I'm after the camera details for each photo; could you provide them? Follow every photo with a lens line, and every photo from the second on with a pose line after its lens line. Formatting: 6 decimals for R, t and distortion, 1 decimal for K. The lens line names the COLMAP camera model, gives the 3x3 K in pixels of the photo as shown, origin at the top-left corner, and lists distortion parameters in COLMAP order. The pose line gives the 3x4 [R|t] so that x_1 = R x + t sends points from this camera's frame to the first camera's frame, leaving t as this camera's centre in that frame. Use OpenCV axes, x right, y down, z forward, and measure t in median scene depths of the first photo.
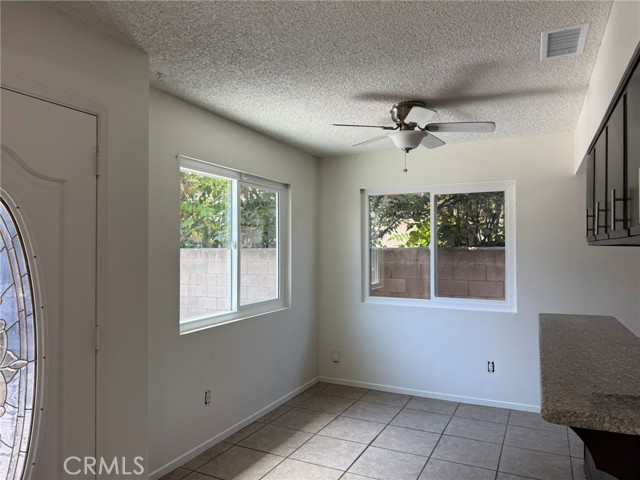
lens RADIAL K [[451.6, 0, 319.3], [0, 451.6, 239.9], [0, 0, 1]] dist [0.020704, -0.040187]
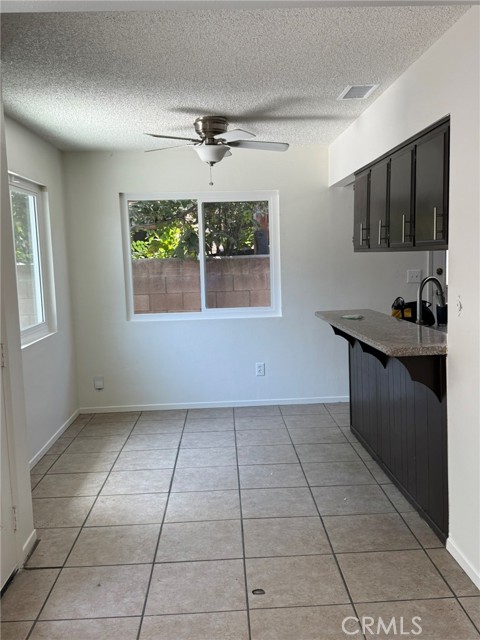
lens RADIAL K [[640.1, 0, 240.5], [0, 640.1, 320.6], [0, 0, 1]] dist [0.129165, 0.000000]
pose [[0.879555, -0.075500, 0.469768, -0.364953], [0.022646, 0.992854, 0.117170, -0.009680], [-0.475258, -0.092419, 0.874979, -0.283602]]
